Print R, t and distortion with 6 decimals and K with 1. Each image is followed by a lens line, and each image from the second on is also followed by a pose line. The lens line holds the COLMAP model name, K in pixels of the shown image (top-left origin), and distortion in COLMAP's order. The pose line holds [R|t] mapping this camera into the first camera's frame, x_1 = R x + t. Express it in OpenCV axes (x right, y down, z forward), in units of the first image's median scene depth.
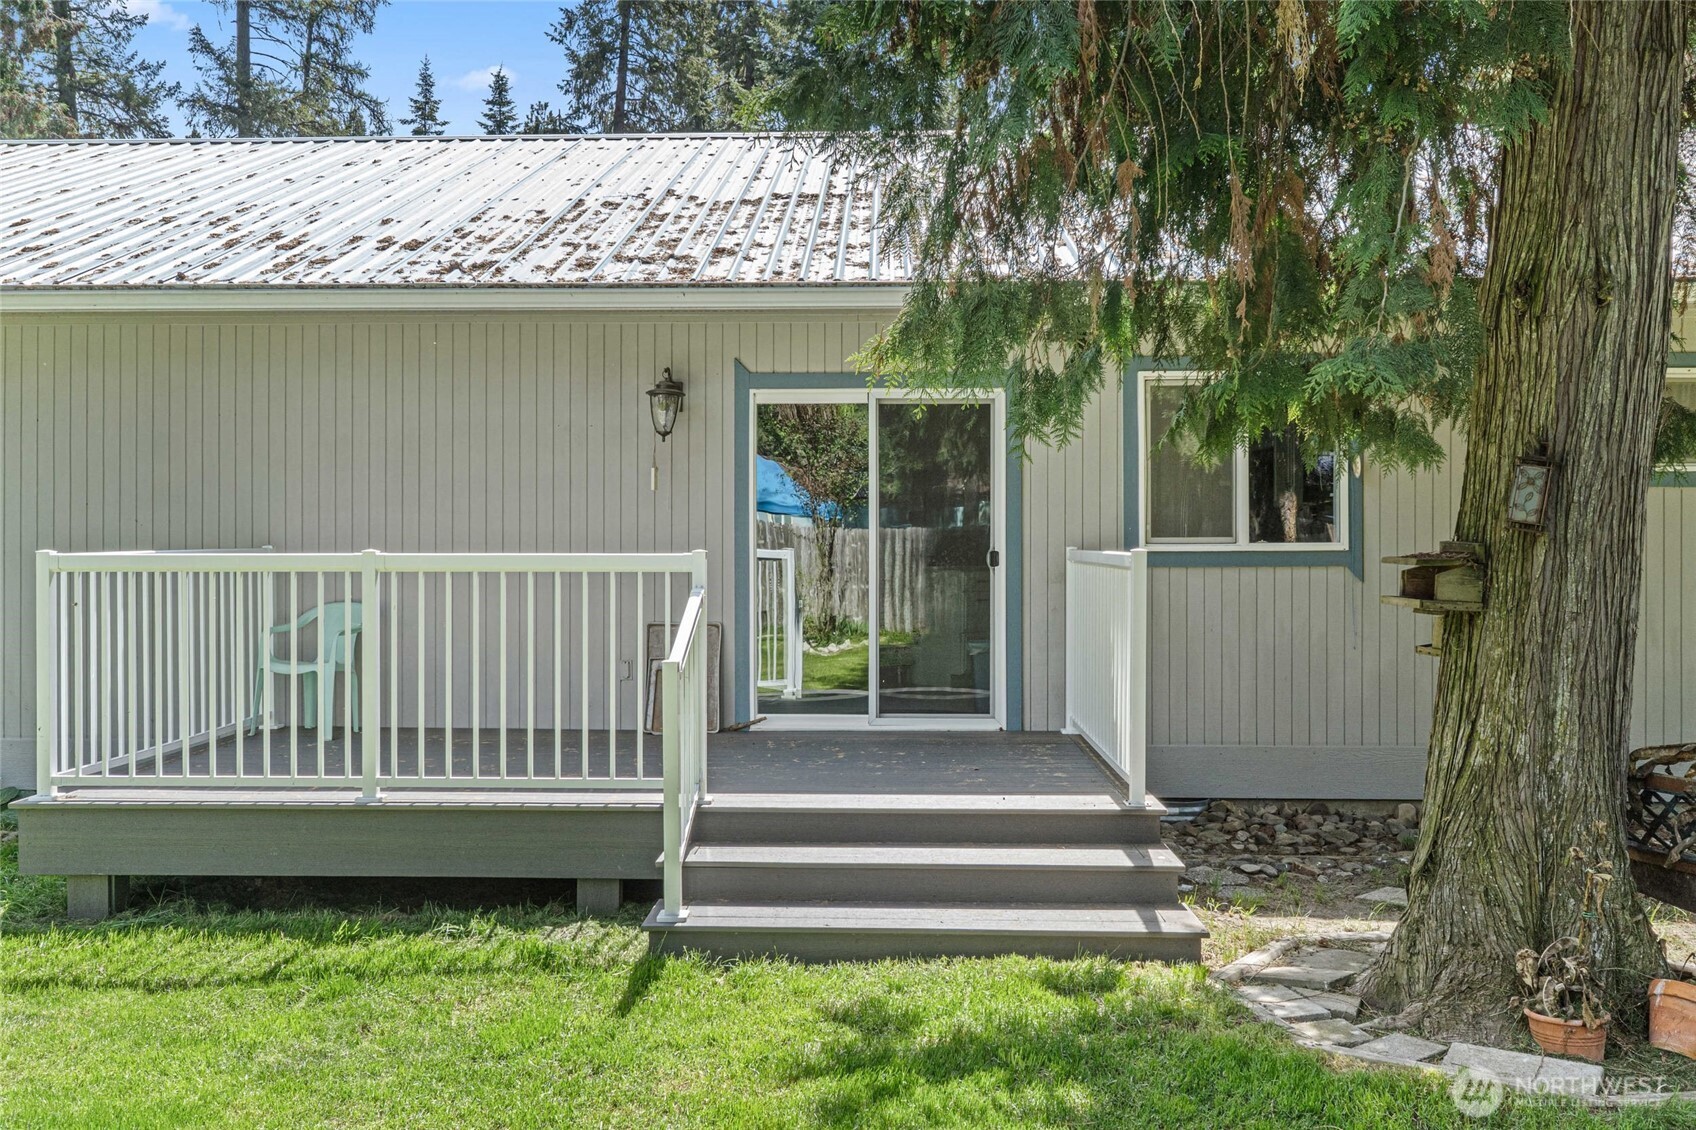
lens RADIAL K [[947.3, 0, 848.0], [0, 947.3, 565.0], [0, 0, 1]] dist [0.004257, 0.003831]
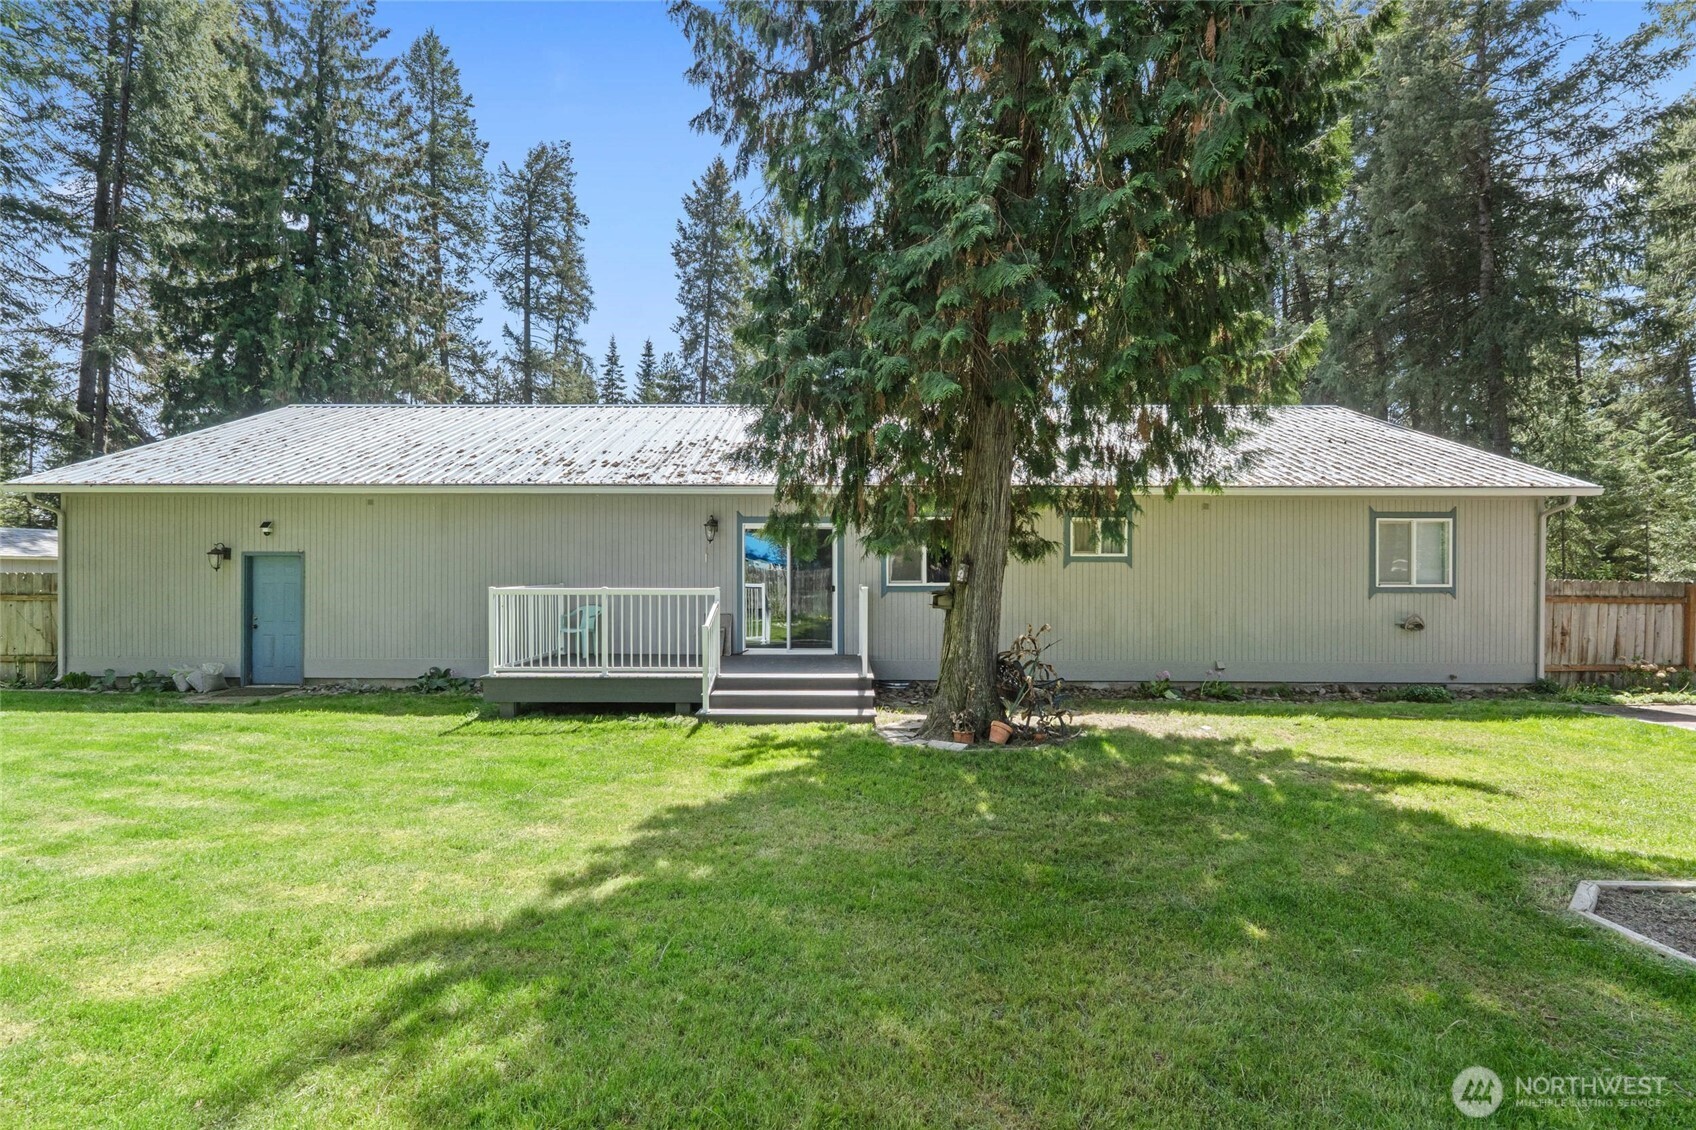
lens RADIAL K [[719.2, 0, 848.0], [0, 719.2, 565.0], [0, 0, 1]] dist [-0.002004, -0.000373]
pose [[0.996744, -0.004703, -0.080494, 0.355140], [0.003825, 0.999932, -0.011050, -0.049783], [0.080541, 0.010706, 0.996694, -0.974546]]
